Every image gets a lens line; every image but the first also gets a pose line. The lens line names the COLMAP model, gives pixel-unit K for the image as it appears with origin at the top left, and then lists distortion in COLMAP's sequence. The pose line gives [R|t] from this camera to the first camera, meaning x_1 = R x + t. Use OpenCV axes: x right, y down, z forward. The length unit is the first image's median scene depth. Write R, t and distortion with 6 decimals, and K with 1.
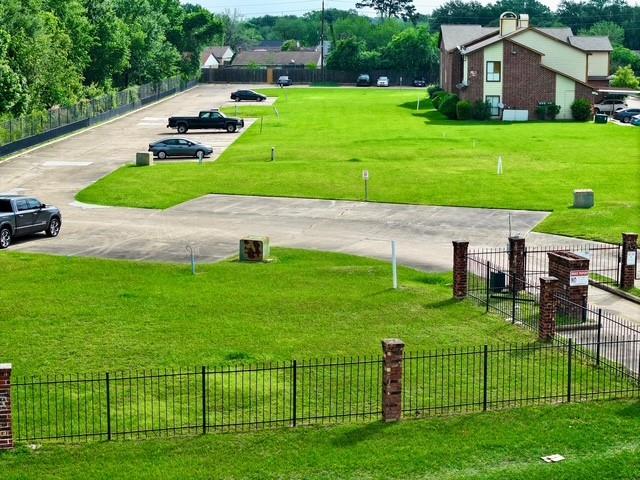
lens RADIAL K [[1280.3, 0, 320.0], [0, 1280.3, 240.0], [0, 0, 1]] dist [-0.133271, 0.053957]
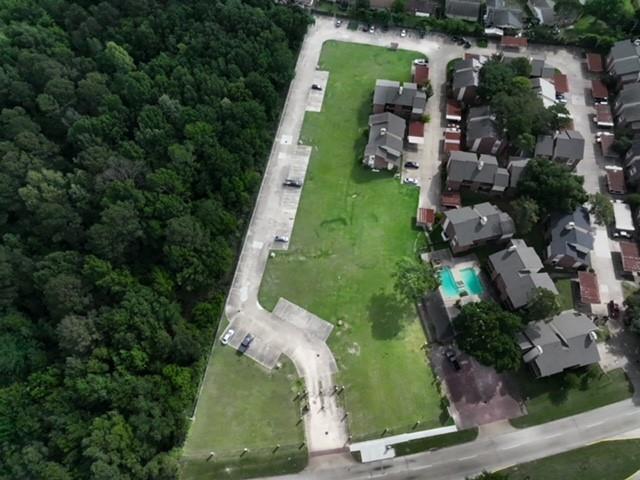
lens RADIAL K [[449.5, 0, 322.4], [0, 449.5, 240.7], [0, 0, 1]] dist [0.000821, 0.009517]
pose [[0.989213, 0.128009, -0.071218, 0.117176], [-0.025301, 0.628171, 0.777664, -0.996637], [0.144285, -0.767473, 0.624633, -0.017020]]
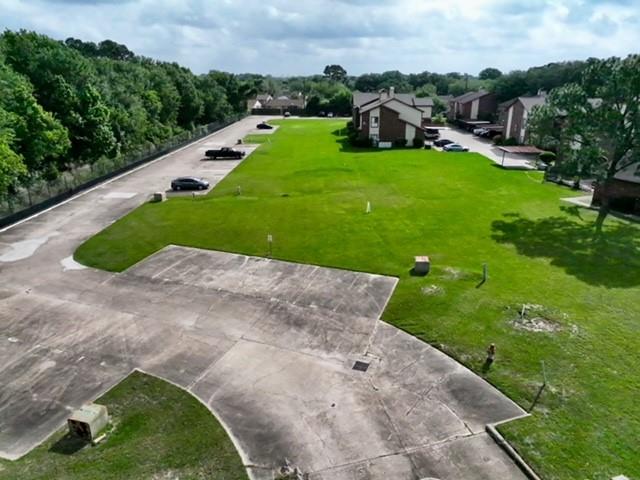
lens RADIAL K [[449.5, 0, 322.4], [0, 449.5, 240.7], [0, 0, 1]] dist [0.000821, 0.009517]
pose [[0.999985, -0.003927, 0.003724, 0.050910], [0.003194, 0.983712, 0.179721, -0.076474], [-0.004369, -0.179707, 0.983711, 0.273658]]
